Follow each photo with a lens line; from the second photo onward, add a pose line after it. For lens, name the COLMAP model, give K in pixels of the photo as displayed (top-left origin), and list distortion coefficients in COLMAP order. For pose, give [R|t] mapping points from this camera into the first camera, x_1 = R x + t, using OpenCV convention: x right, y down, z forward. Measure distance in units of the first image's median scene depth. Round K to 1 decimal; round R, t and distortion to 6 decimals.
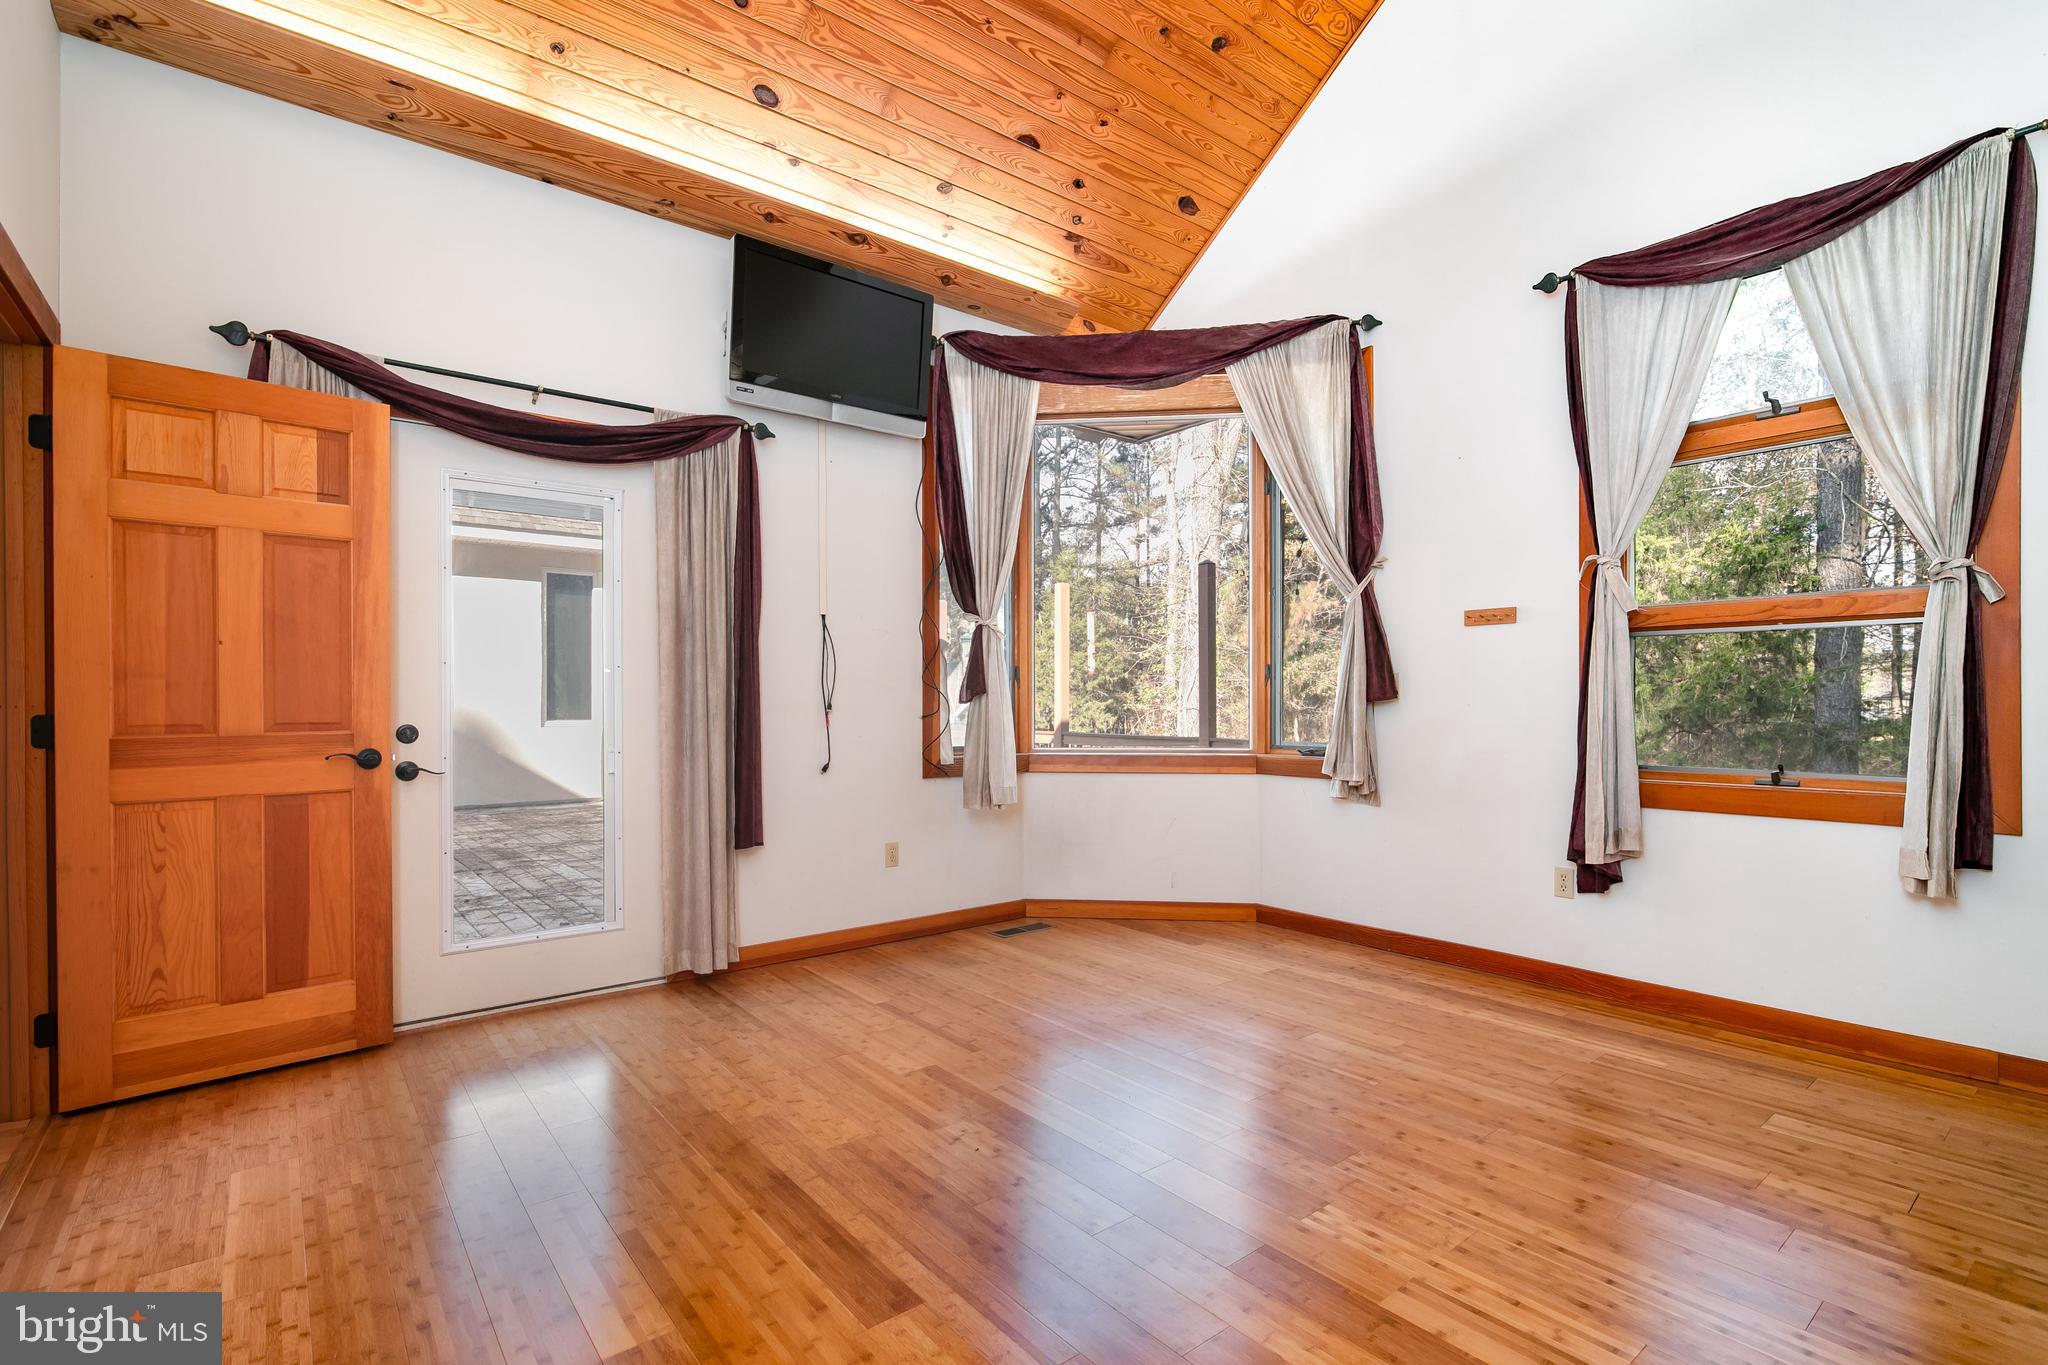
lens RADIAL K [[947.5, 0, 1018.5], [0, 947.5, 700.6], [0, 0, 1]] dist [-0.010039, 0.001217]
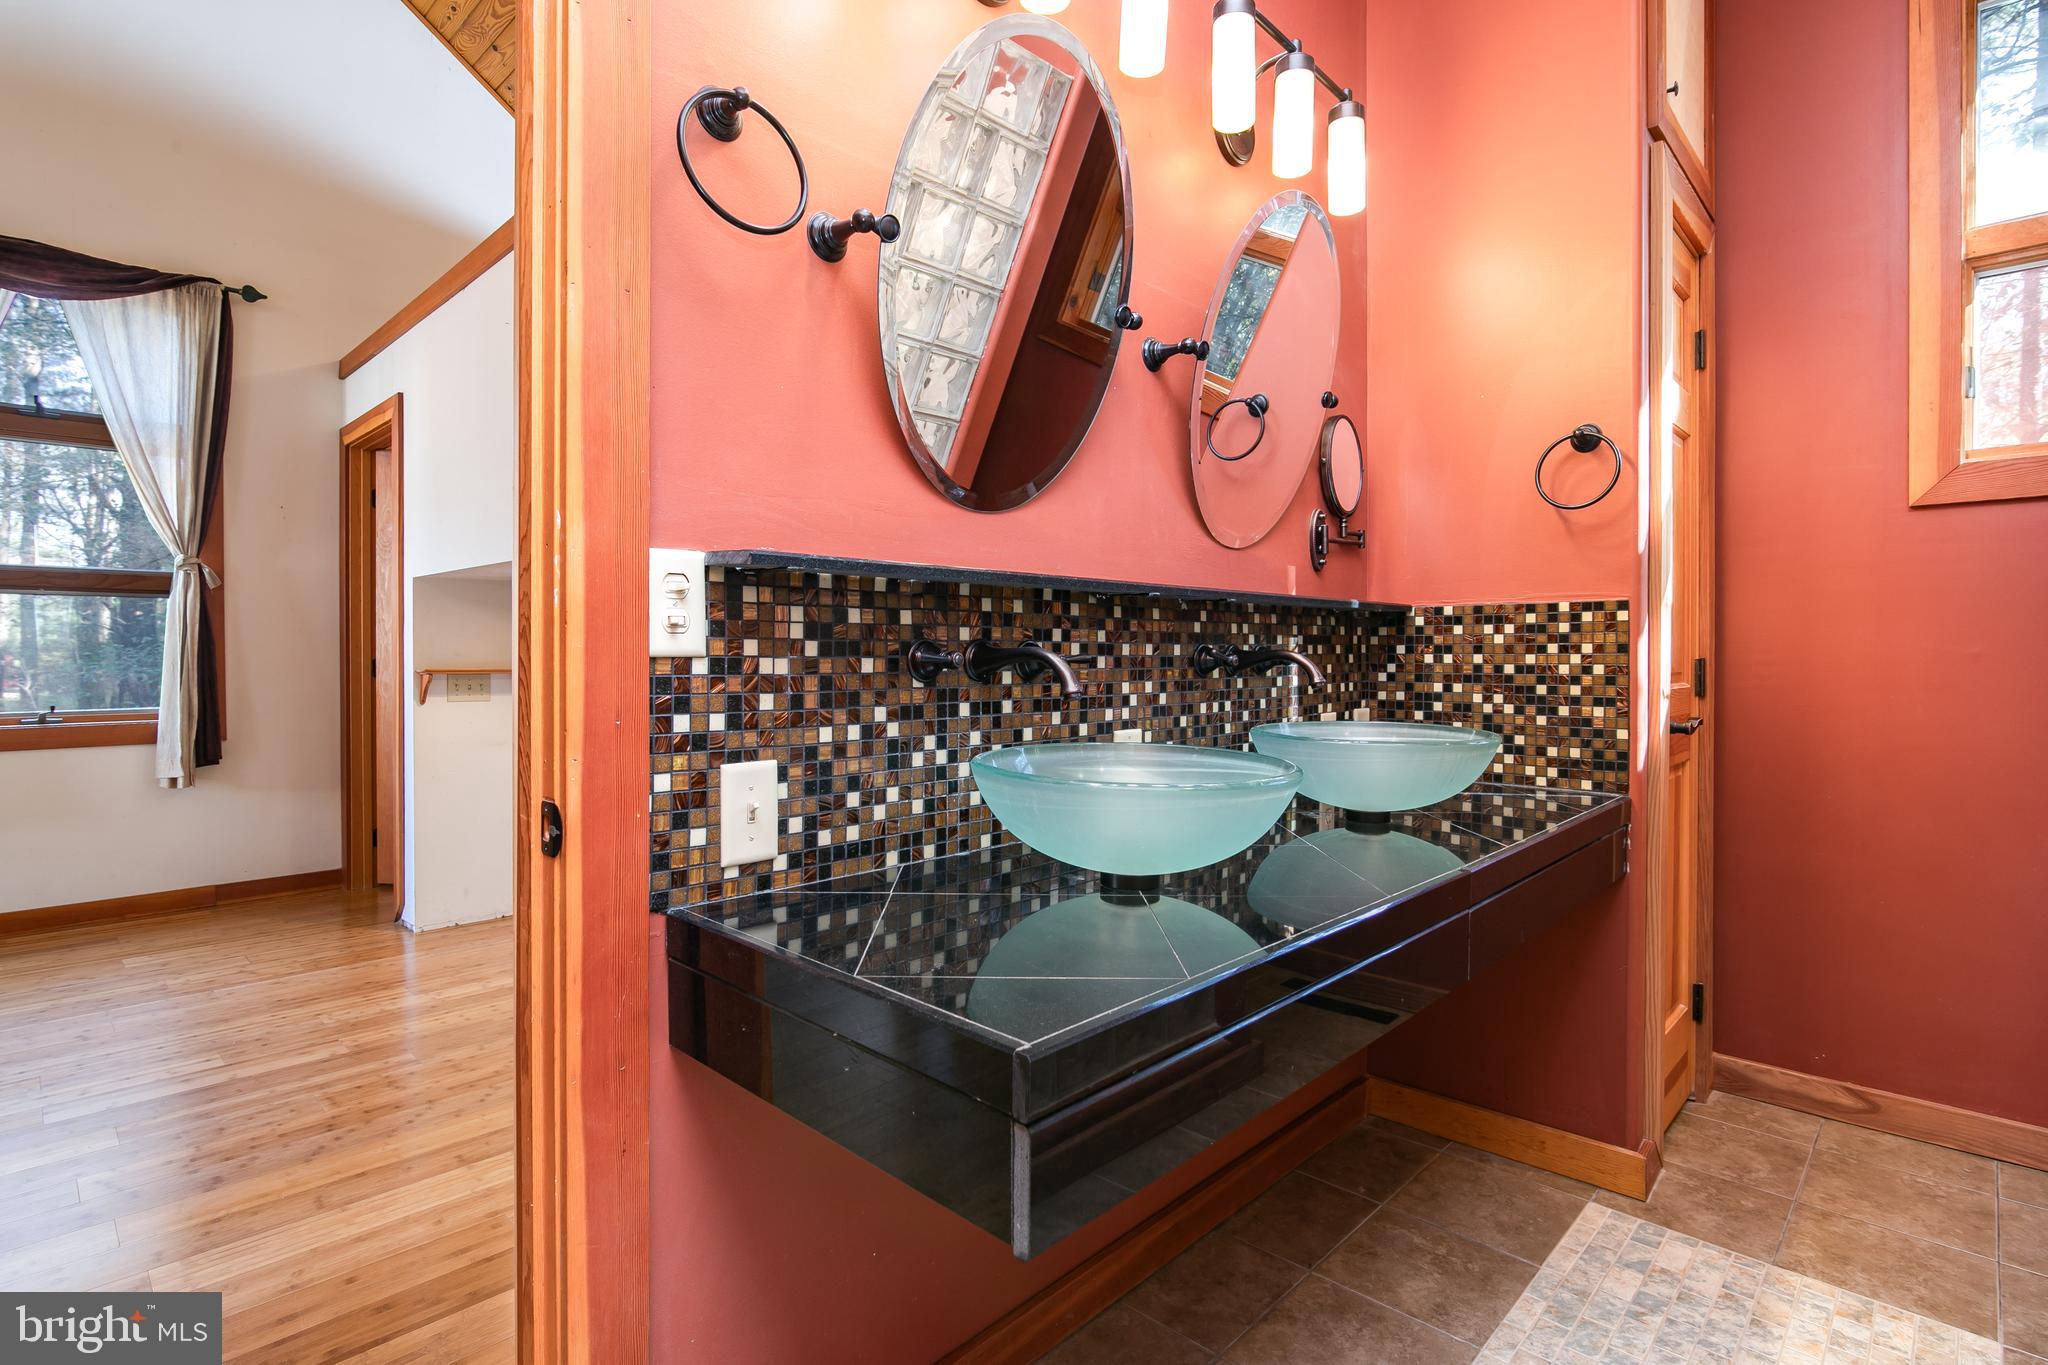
lens RADIAL K [[992.6, 0, 1030.4], [0, 992.6, 665.6], [0, 0, 1]] dist [-0.004355, -0.000985]
pose [[-0.138901, -0.008424, 0.990270, -0.549274], [-0.001919, 0.999964, 0.008238, 0.001913], [-0.990304, -0.000756, -0.138912, -0.068205]]
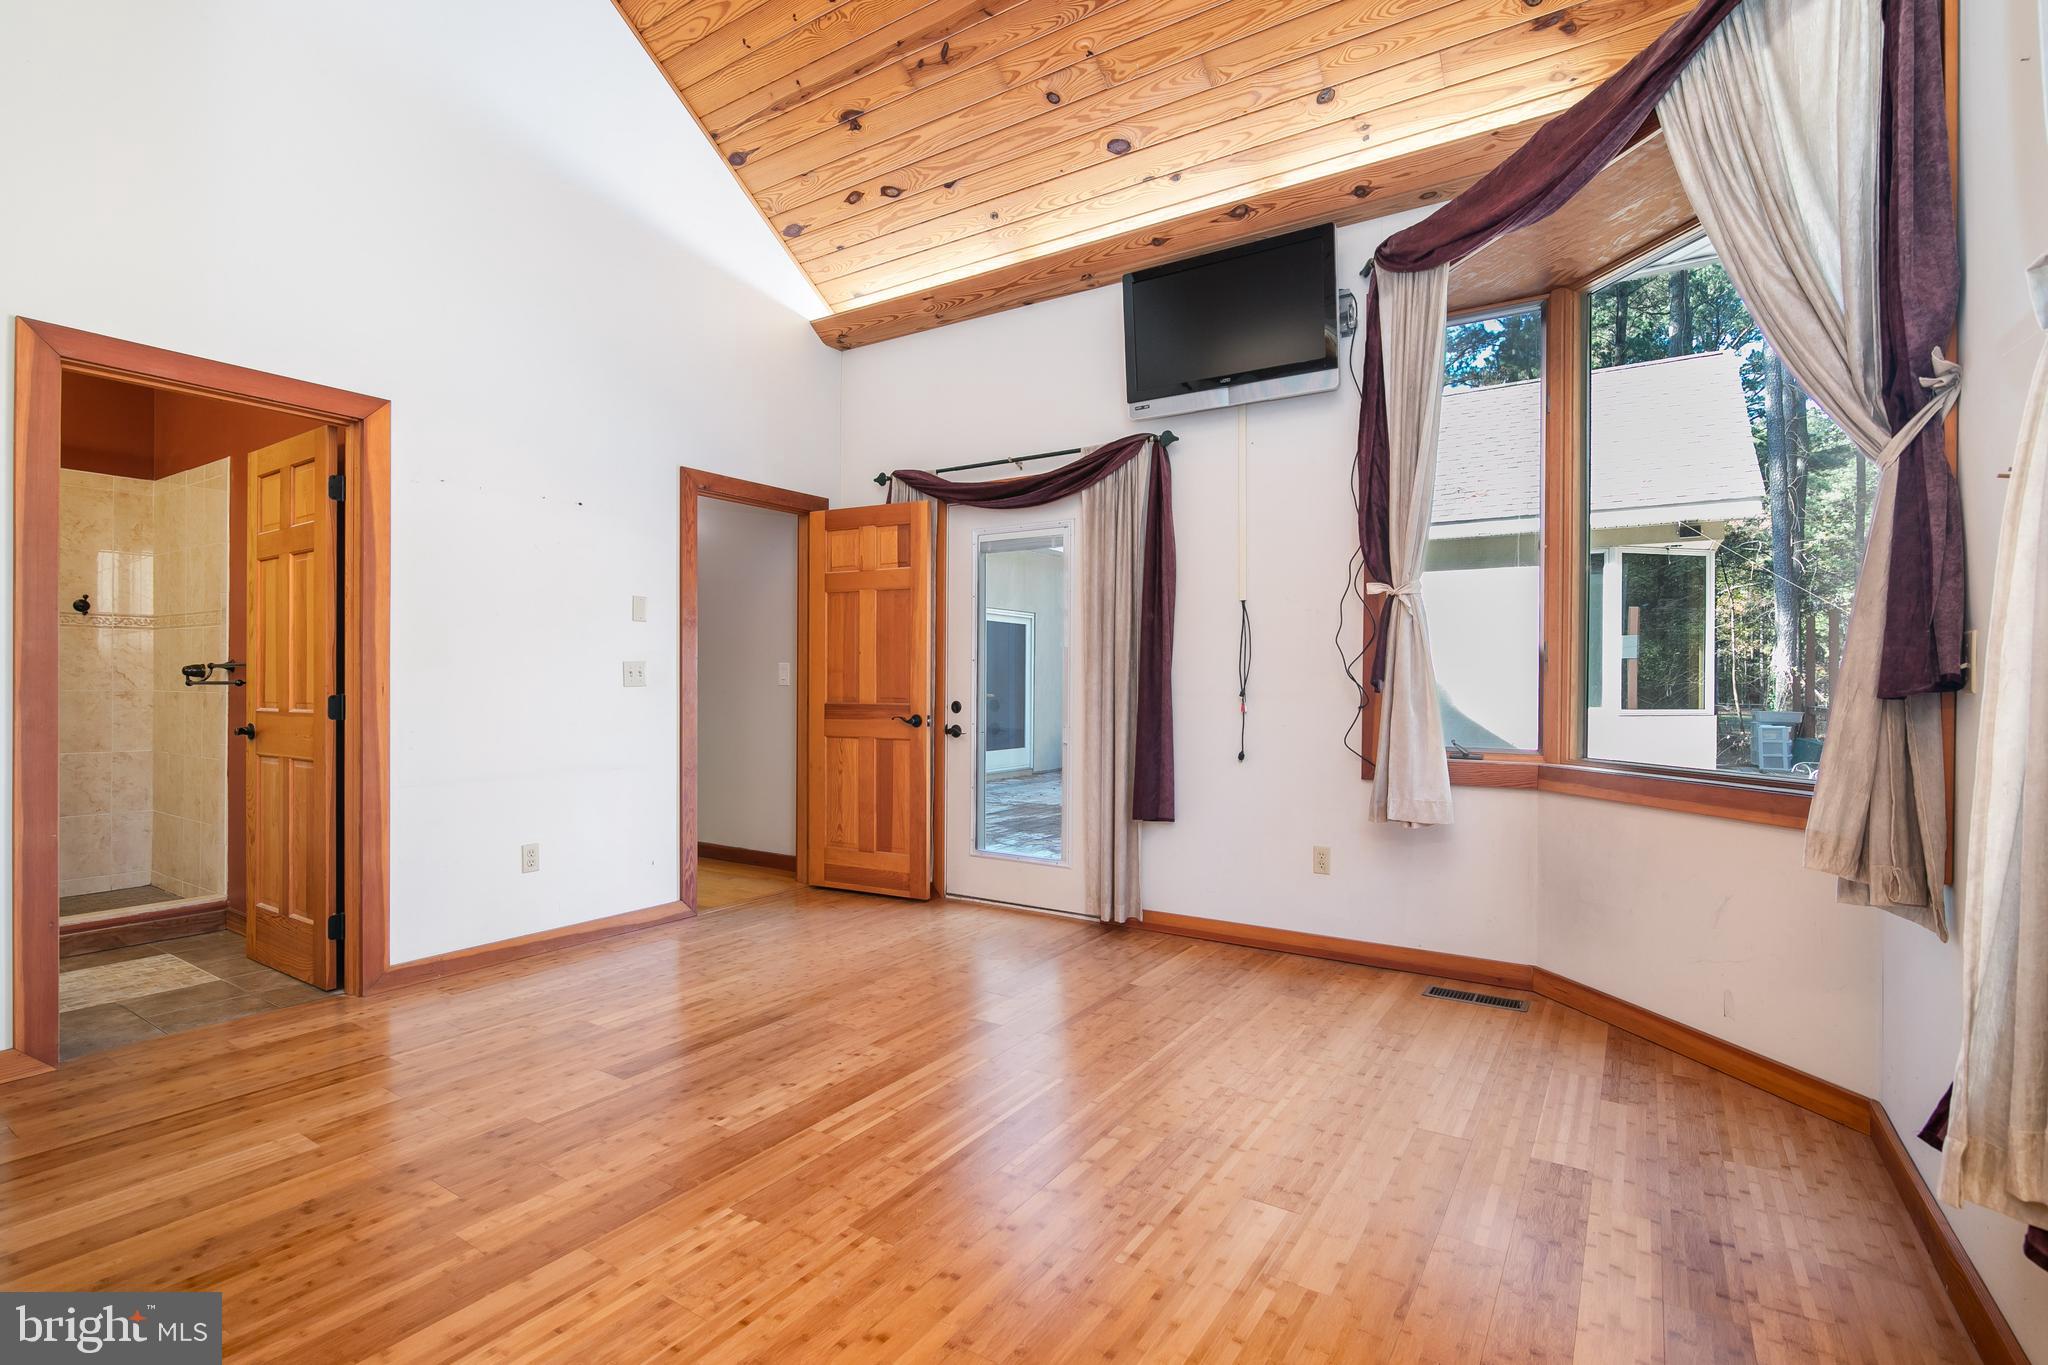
lens RADIAL K [[947.5, 0, 1035.6], [0, 947.5, 676.3], [0, 0, 1]] dist [-0.010039, 0.001217]
pose [[0.319614, -0.004486, -0.947537, 0.767795], [-0.005922, 0.999960, -0.006732, -0.004359], [0.947529, 0.007763, 0.319574, 0.558852]]
